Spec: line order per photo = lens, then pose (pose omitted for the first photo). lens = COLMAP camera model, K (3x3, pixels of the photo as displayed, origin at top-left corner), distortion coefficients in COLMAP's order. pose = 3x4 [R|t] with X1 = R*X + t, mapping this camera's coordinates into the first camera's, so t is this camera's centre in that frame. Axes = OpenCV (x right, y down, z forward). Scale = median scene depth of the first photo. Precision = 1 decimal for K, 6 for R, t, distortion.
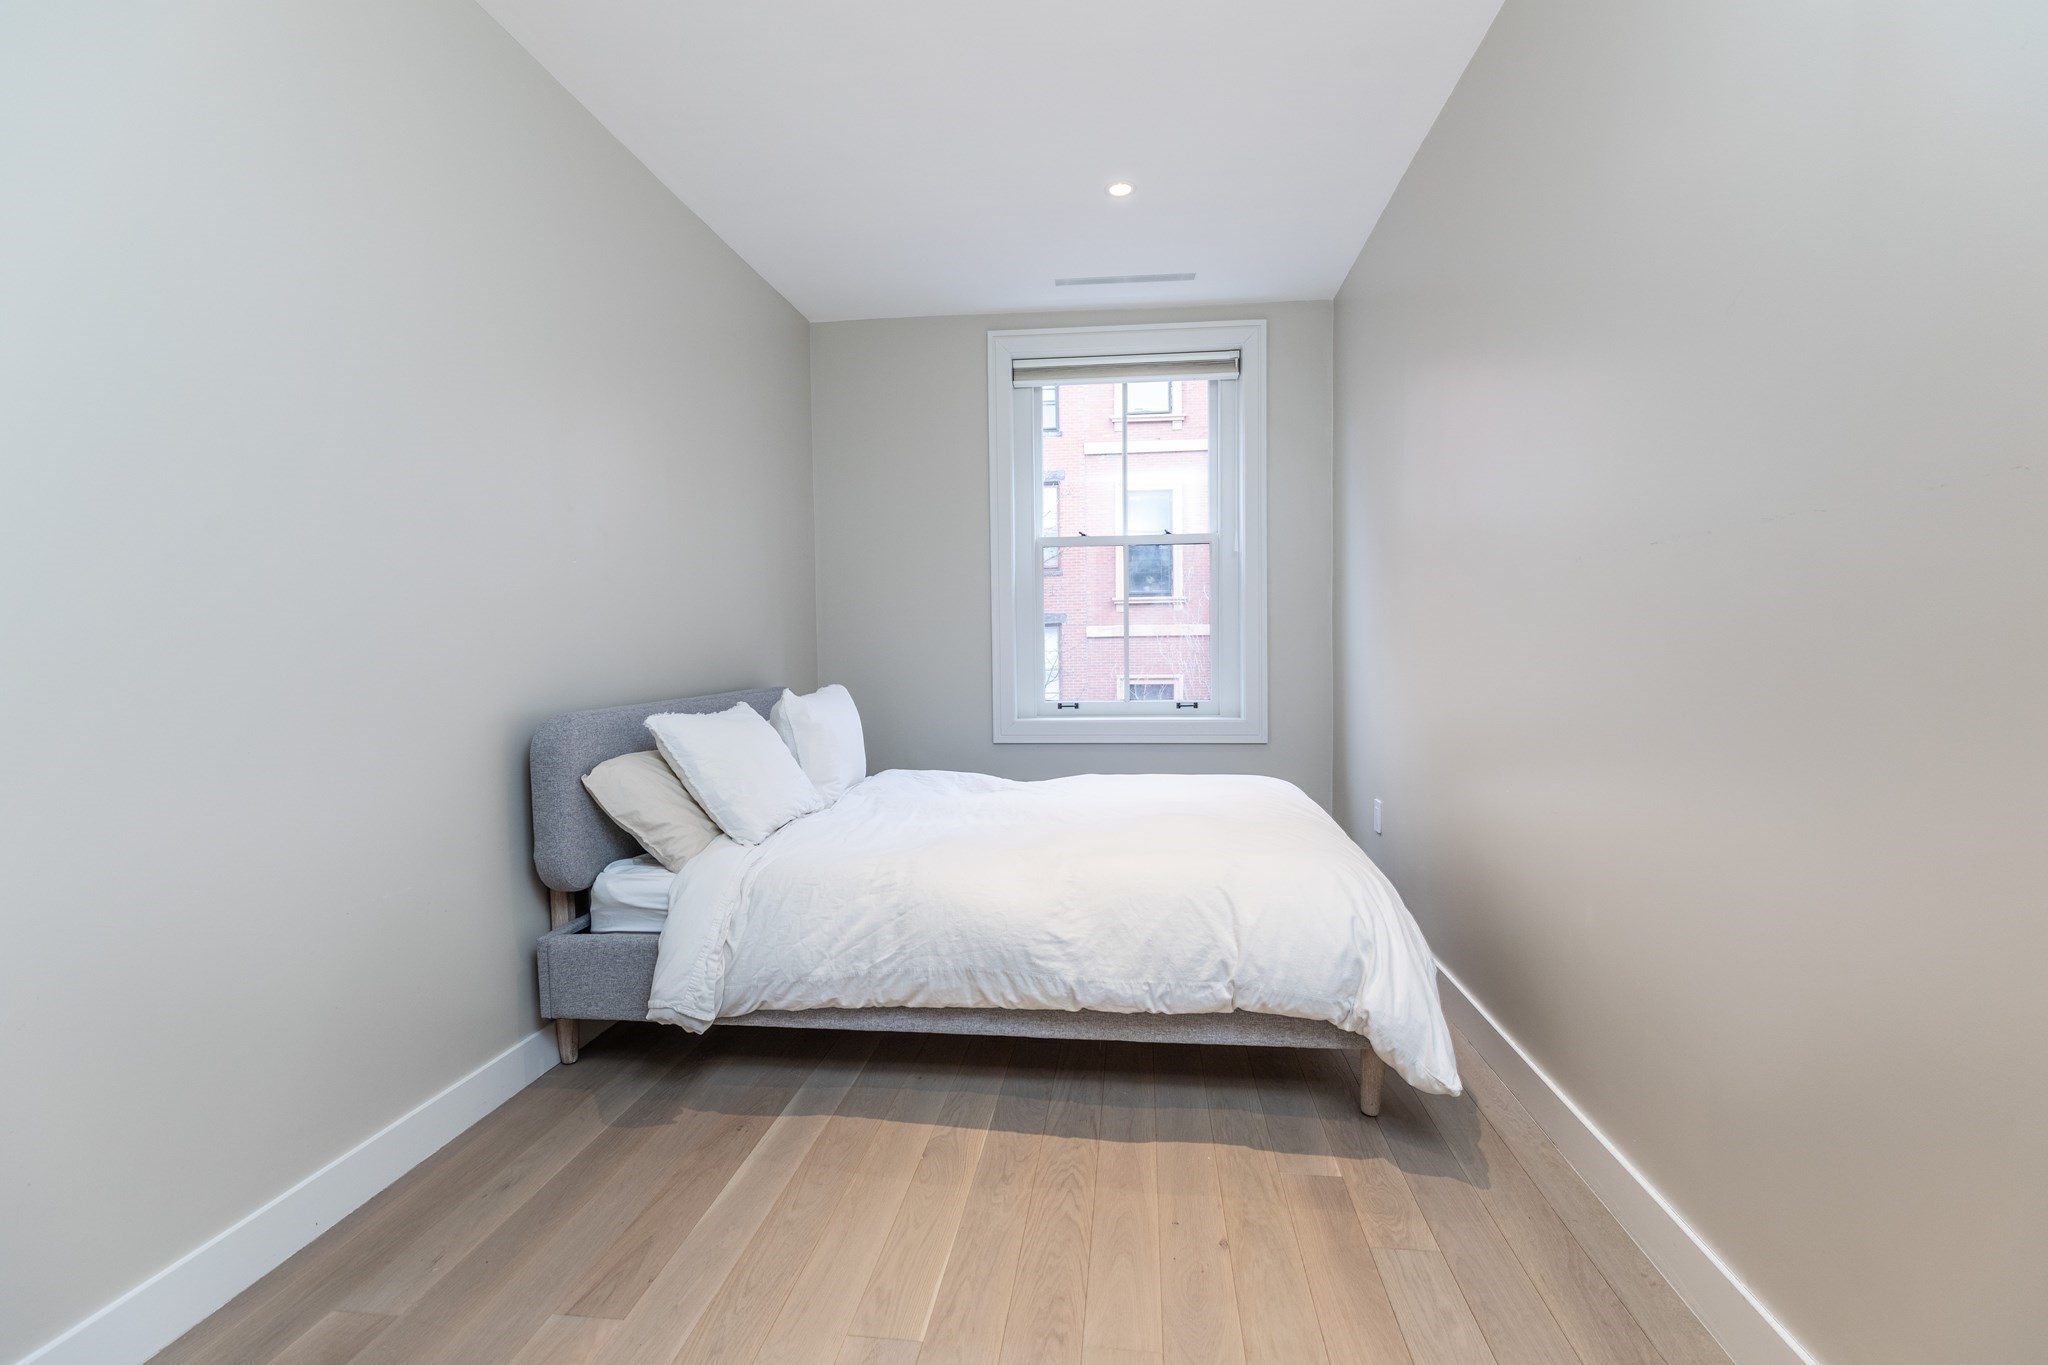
lens RADIAL K [[765.8, 0, 1024.0], [0, 765.8, 682.5], [0, 0, 1]] dist [0.001249, -0.000023]
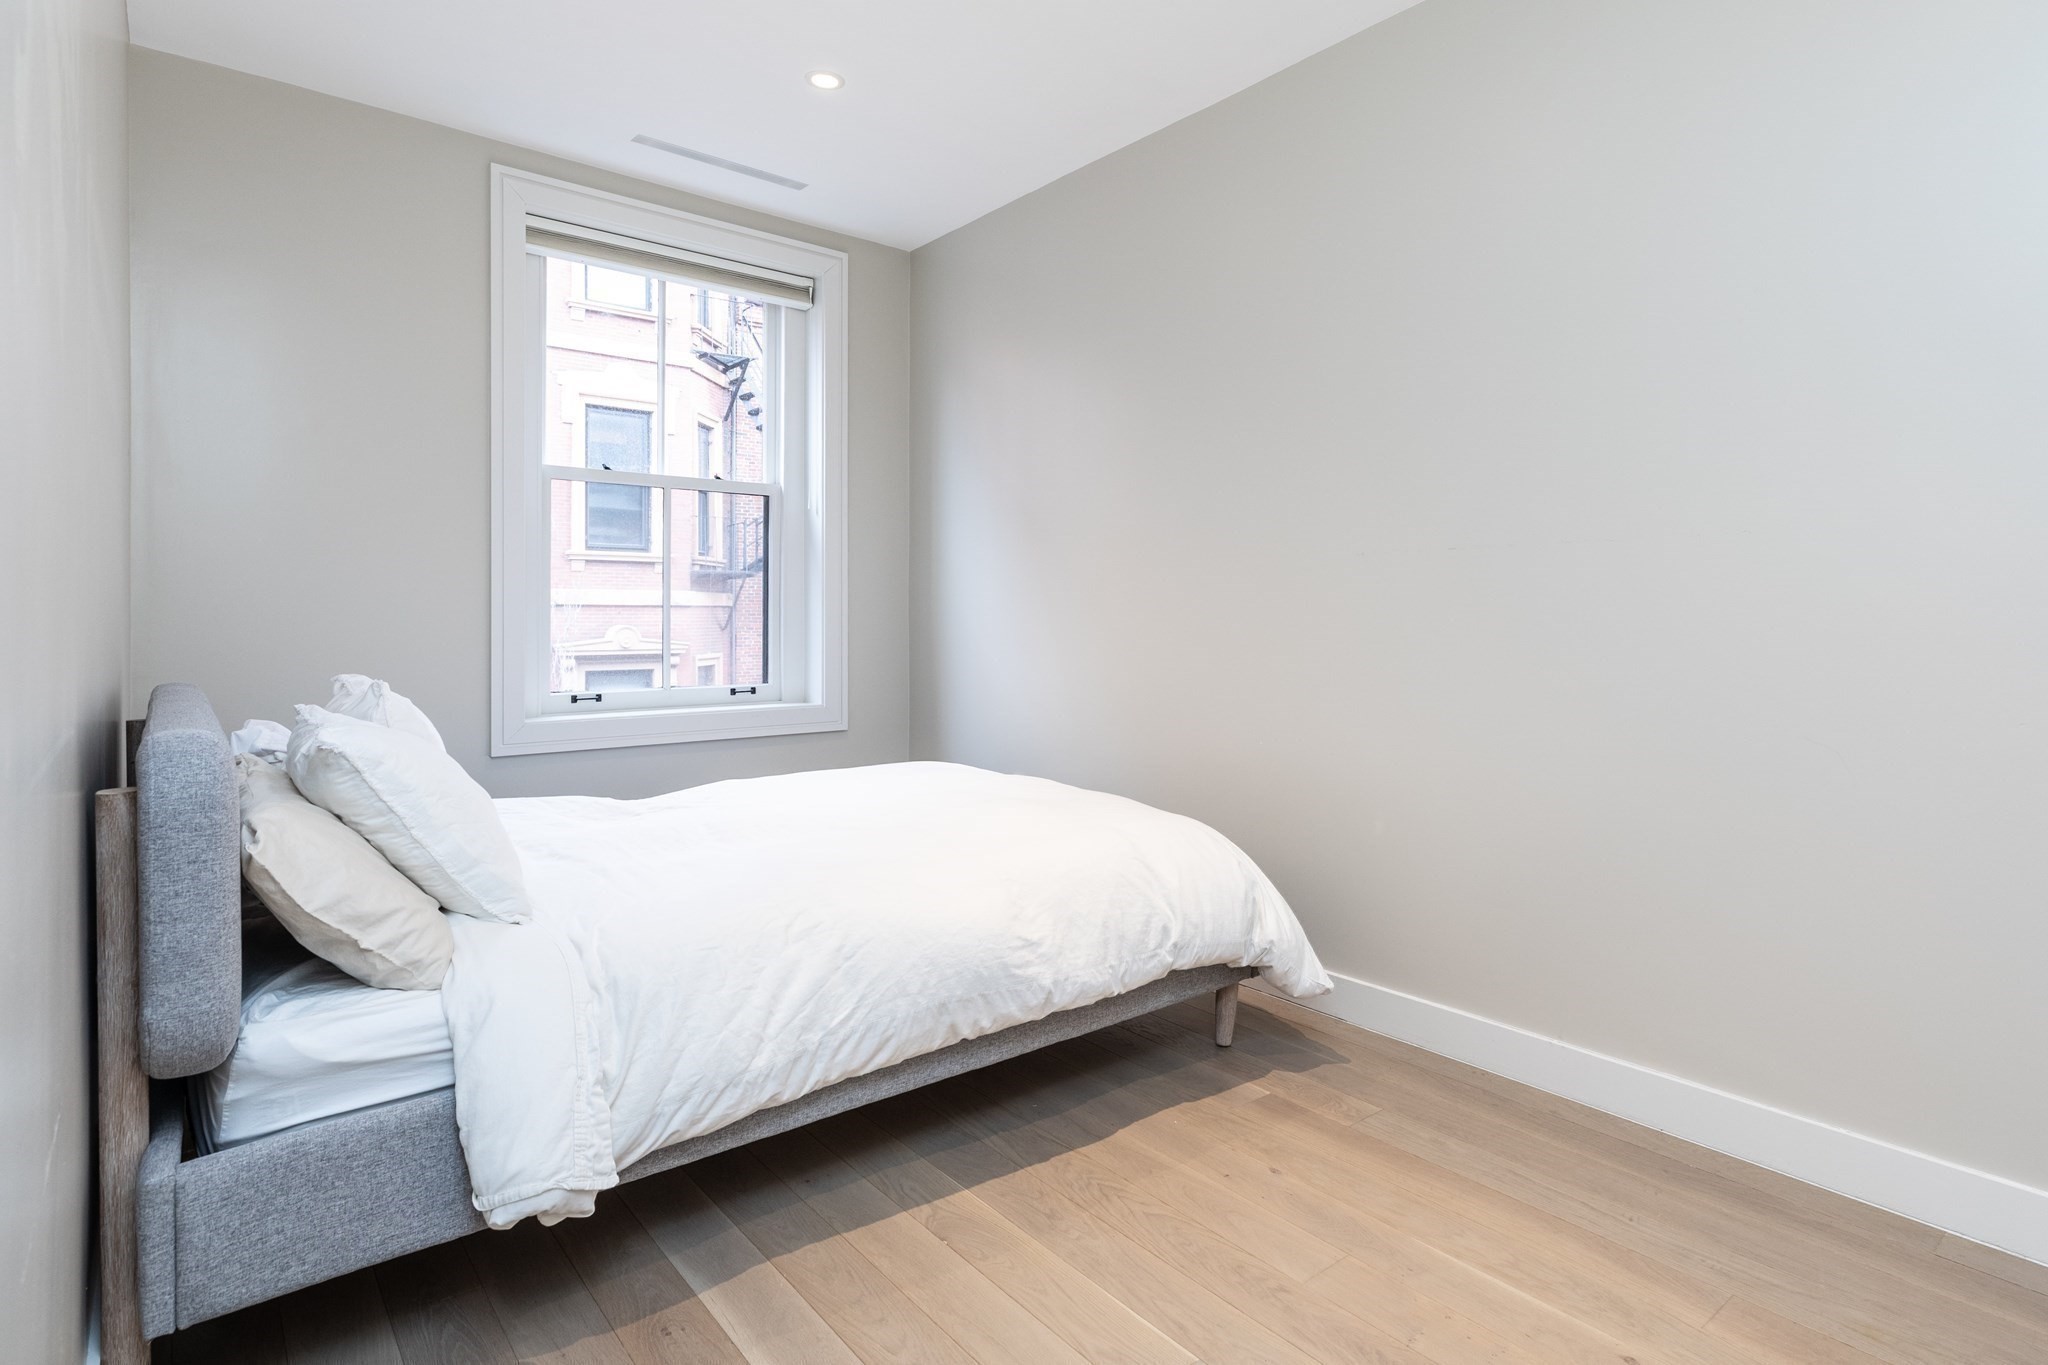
lens RADIAL K [[938.8, 0, 1019.7], [0, 938.8, 628.5], [0, 0, 1]] dist [0.002044, 0.000844]
pose [[0.756367, 0.004747, 0.654130, -0.662694], [0.020416, 0.999315, -0.030859, 0.001032], [-0.653828, 0.036695, 0.755753, 0.154345]]
